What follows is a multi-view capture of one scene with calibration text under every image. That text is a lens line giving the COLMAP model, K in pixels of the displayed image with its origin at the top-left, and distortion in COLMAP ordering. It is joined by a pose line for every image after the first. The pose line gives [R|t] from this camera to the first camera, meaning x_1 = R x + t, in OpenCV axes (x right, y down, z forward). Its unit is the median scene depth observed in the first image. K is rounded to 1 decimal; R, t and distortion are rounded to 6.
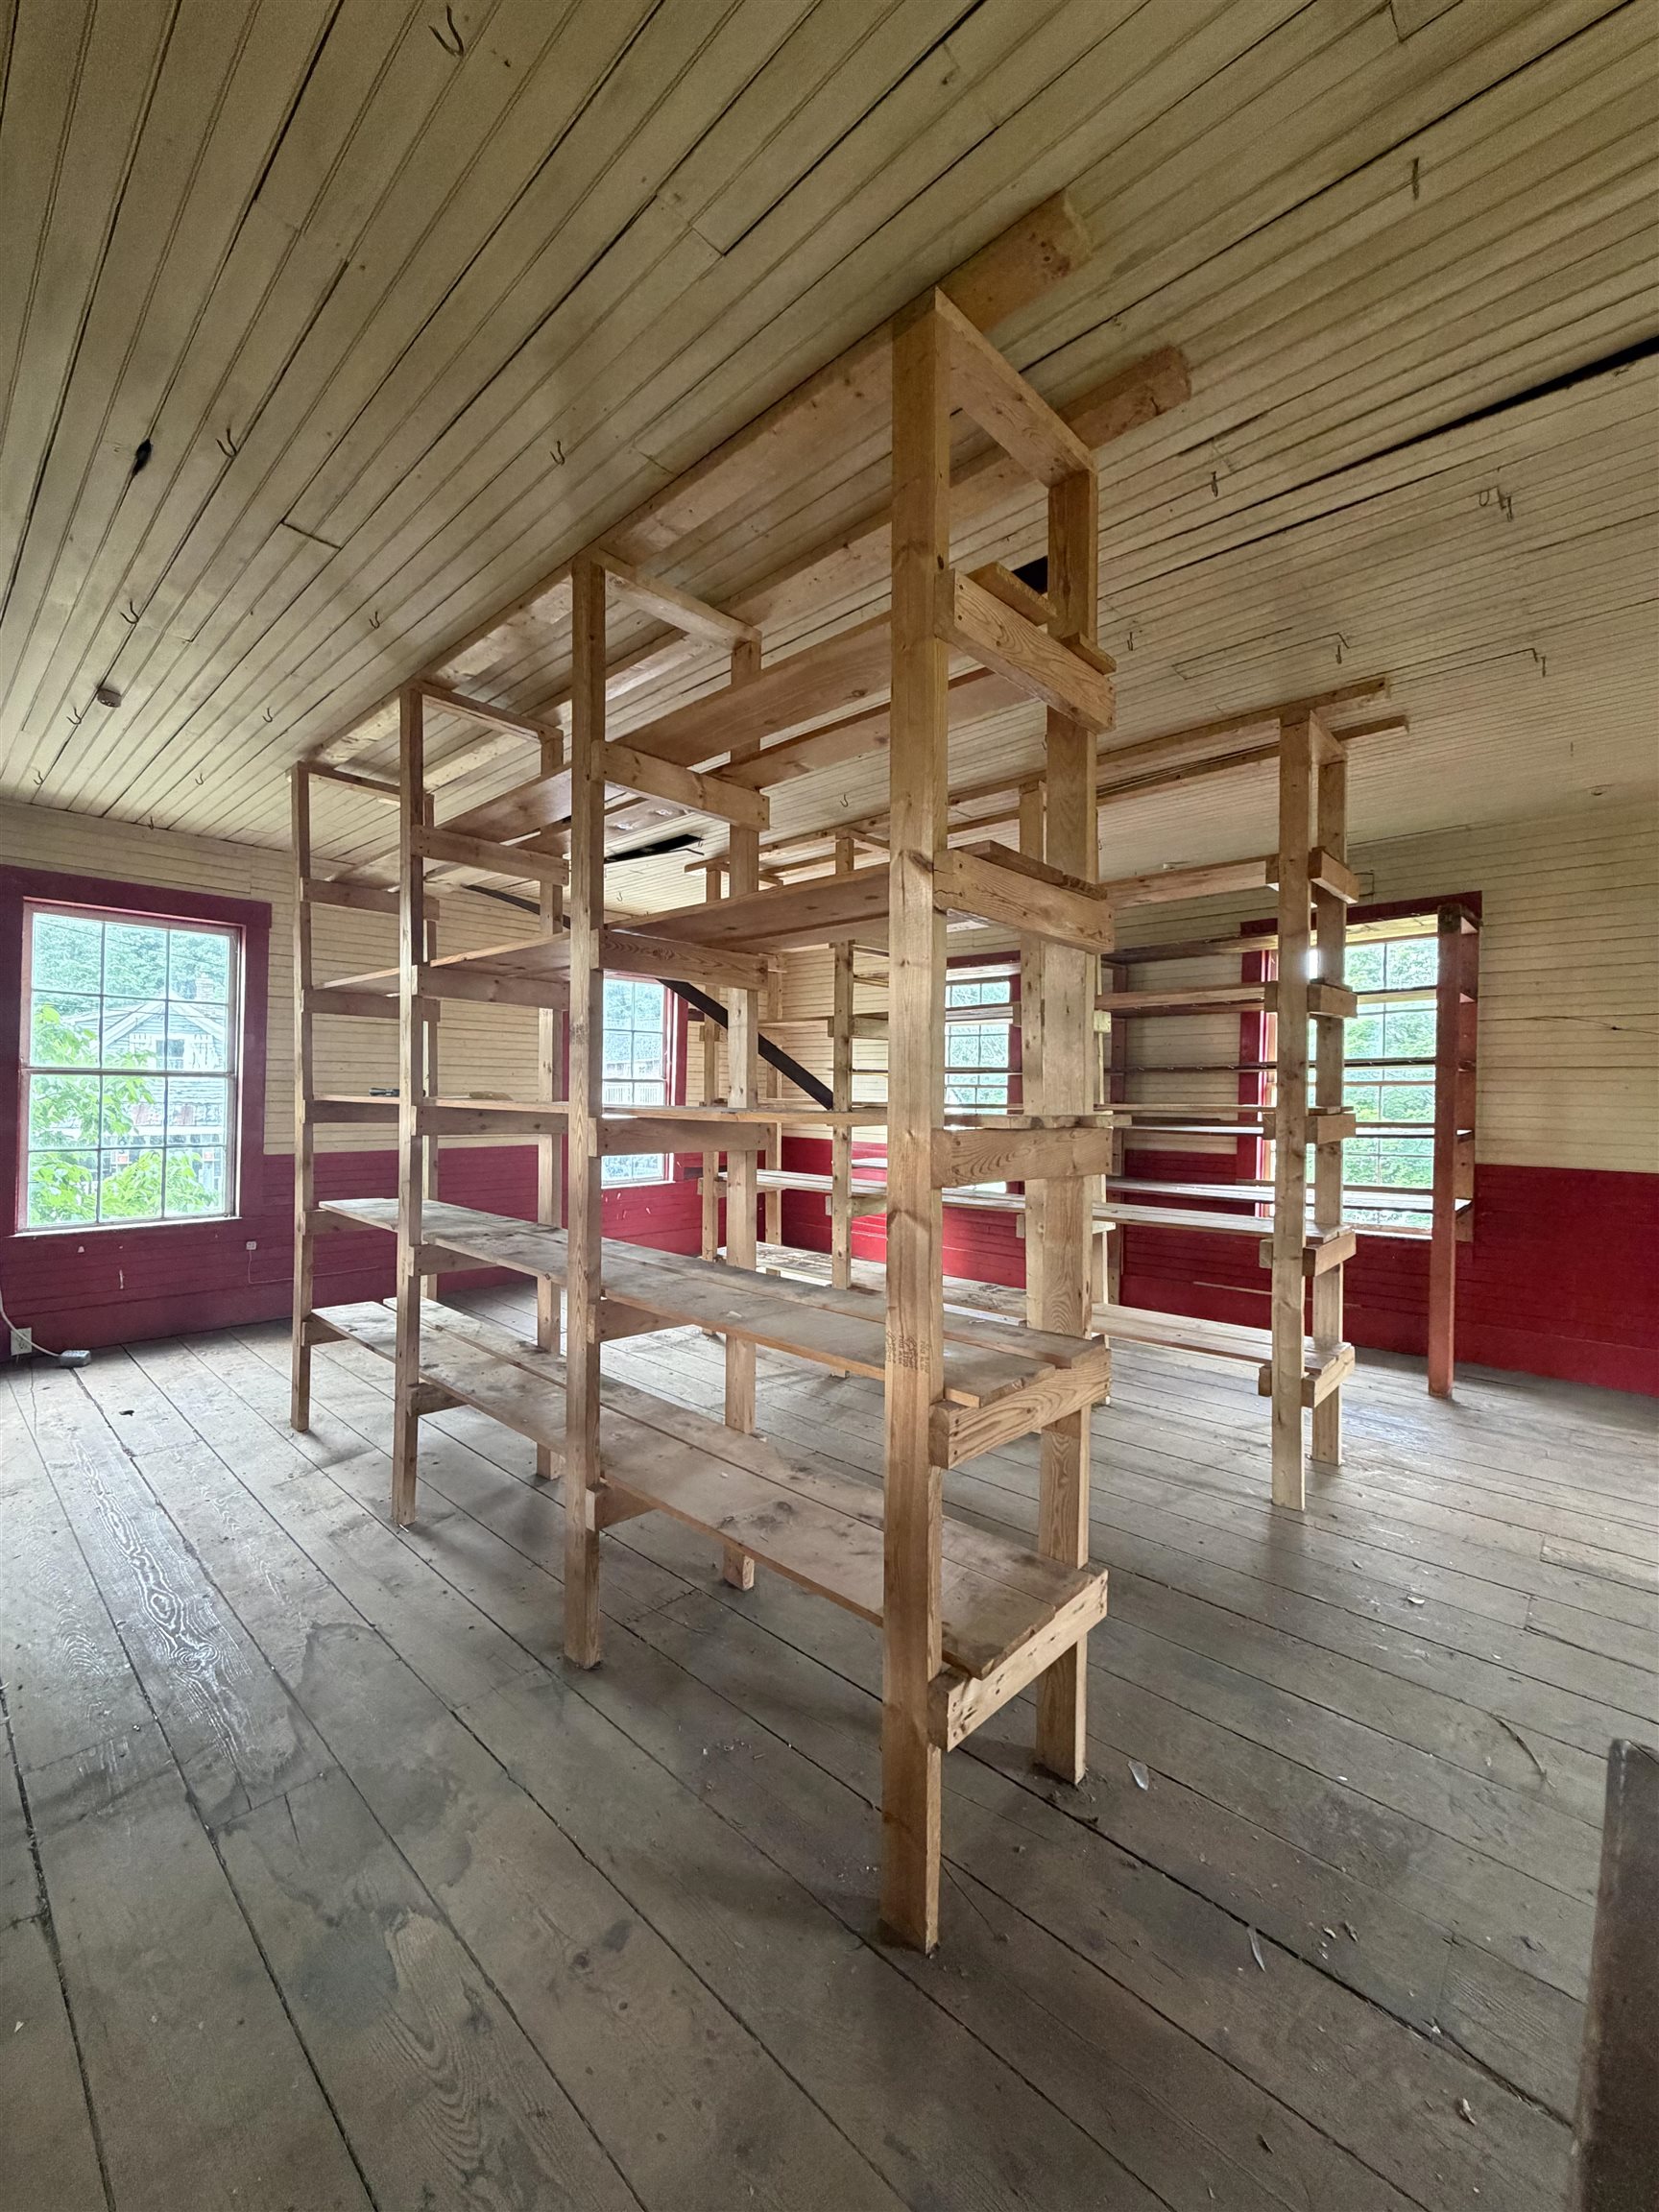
lens RADIAL K [[882.2, 0, 834.7], [0, 882.2, 1094.5], [0, 0, 1]] dist [-0.000734, 0.000189]
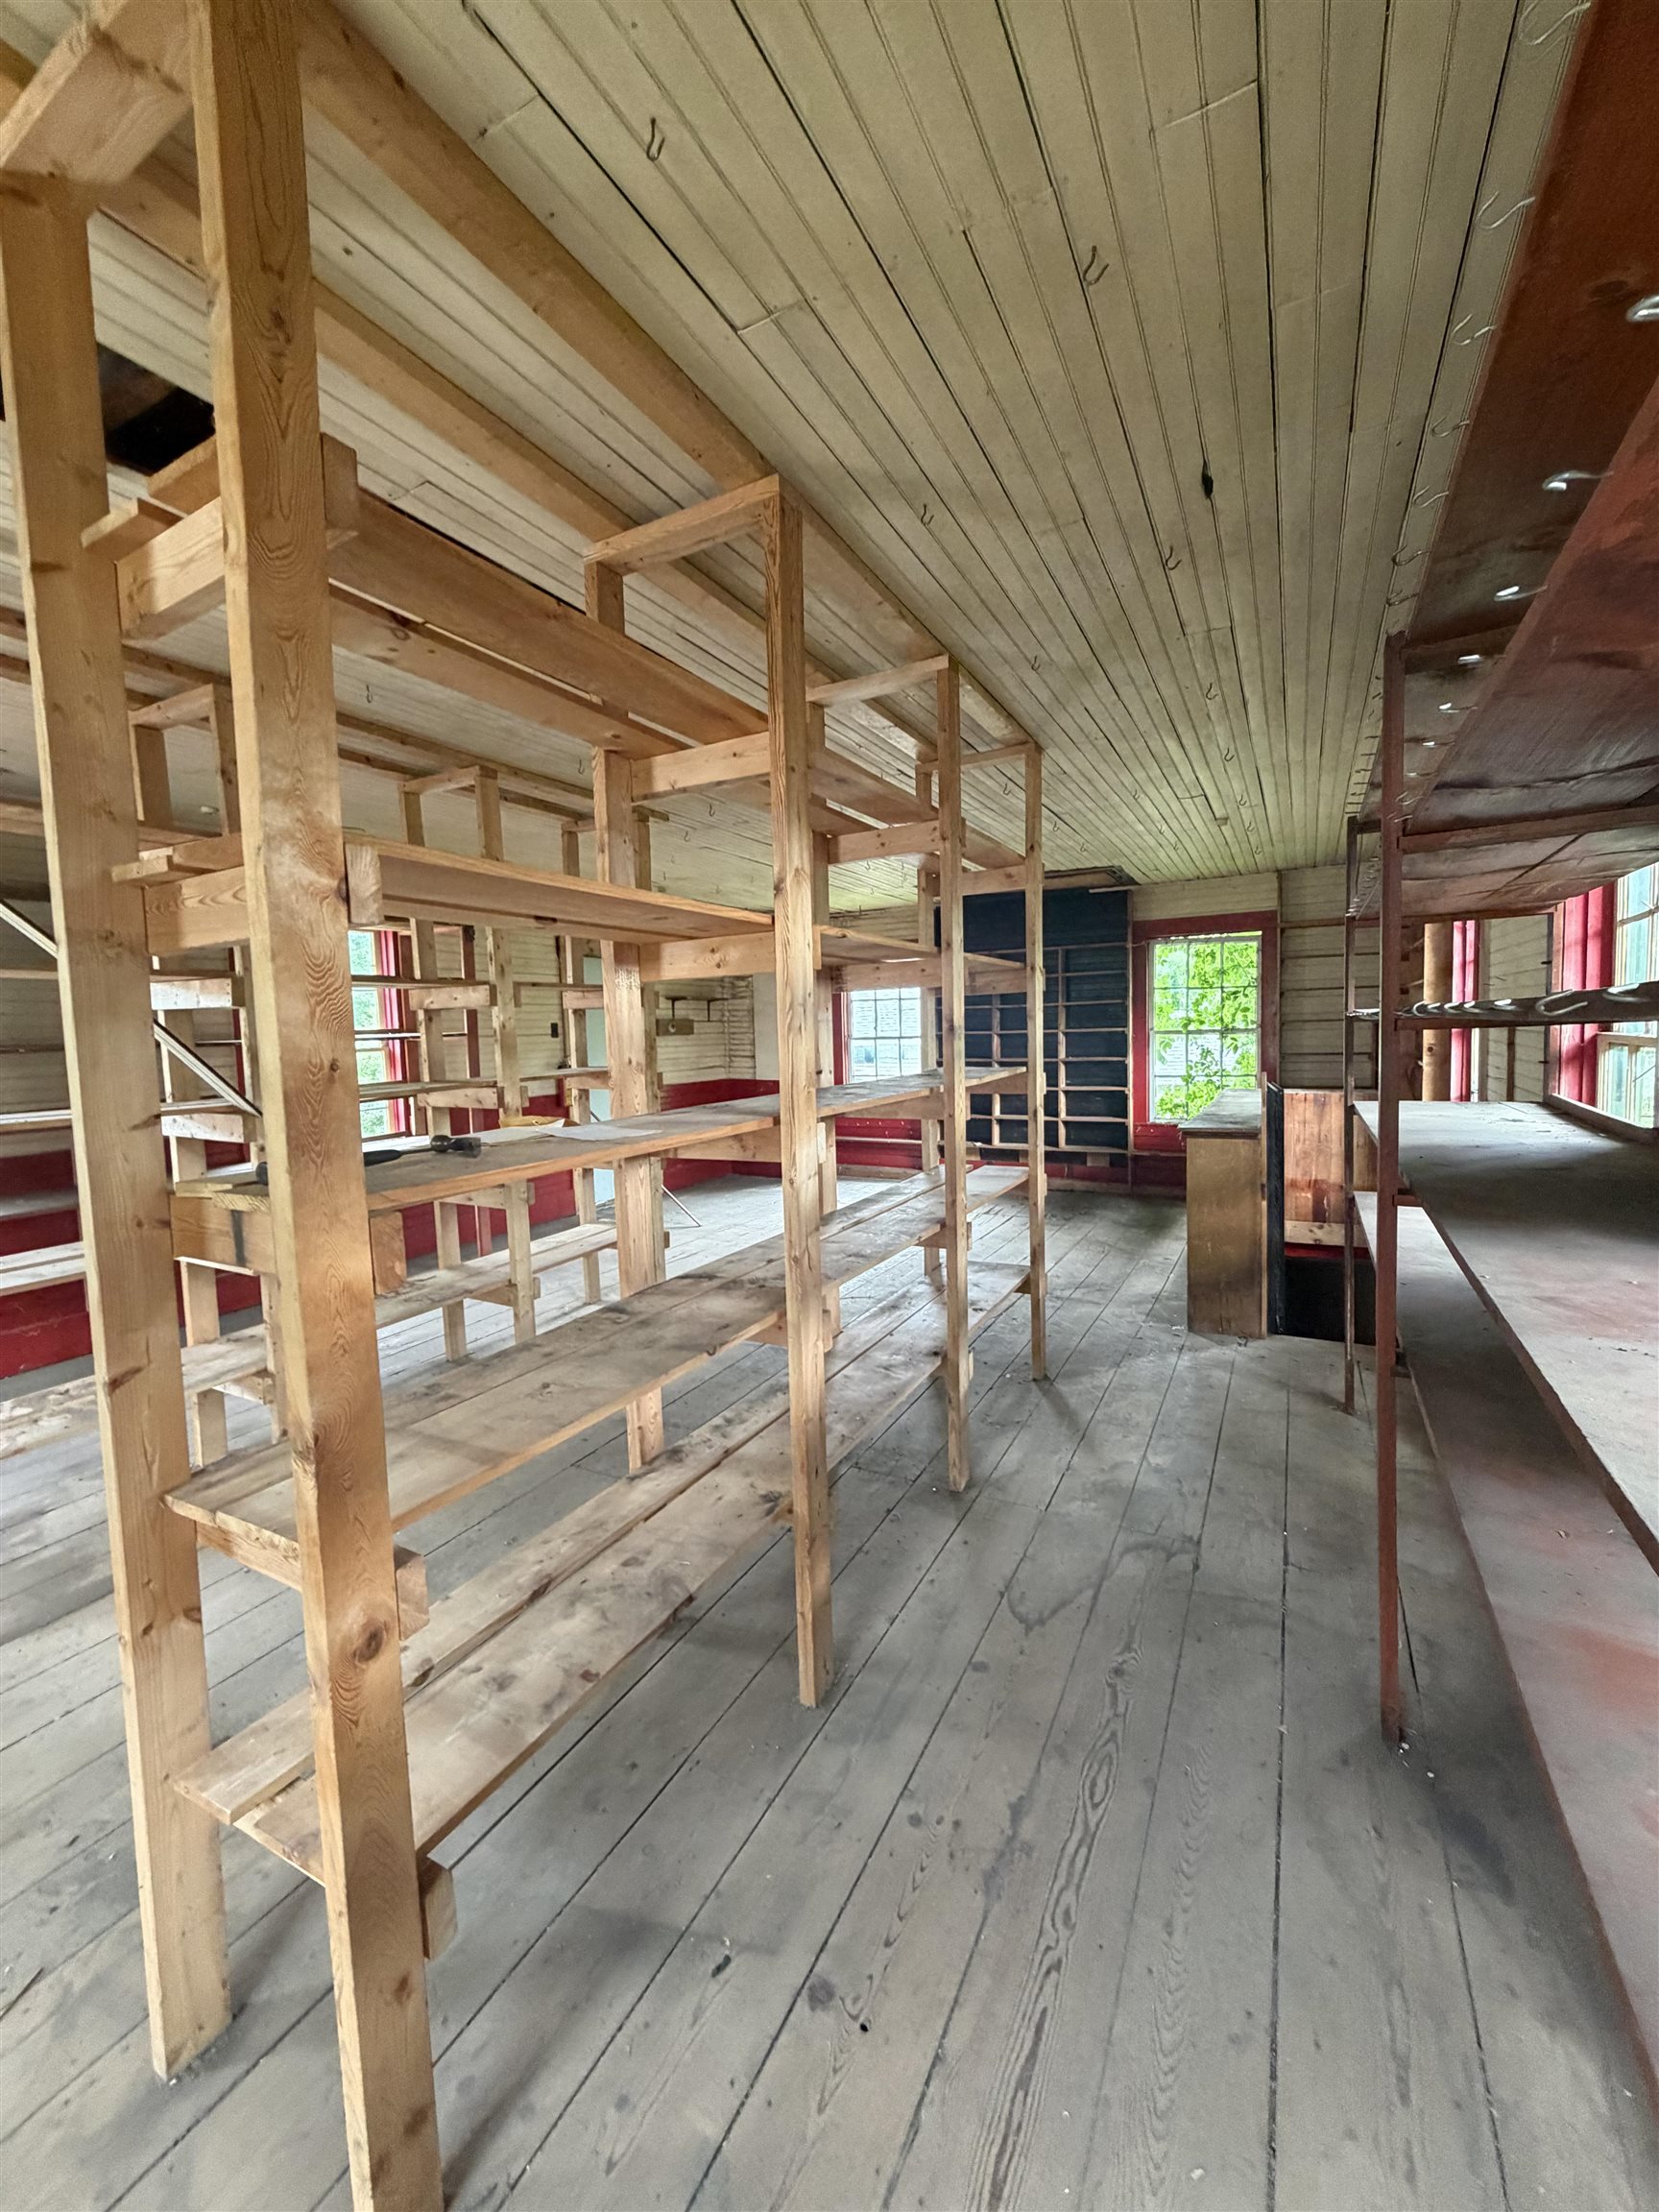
lens RADIAL K [[882.2, 0, 827.5], [0, 882.2, 1100.1], [0, 0, 1]] dist [-0.000734, 0.000189]
pose [[-0.245033, -0.088414, 0.965475, -1.725299], [0.033087, 0.994490, 0.099469, -0.116584], [-0.968950, 0.056318, -0.240758, 1.705825]]
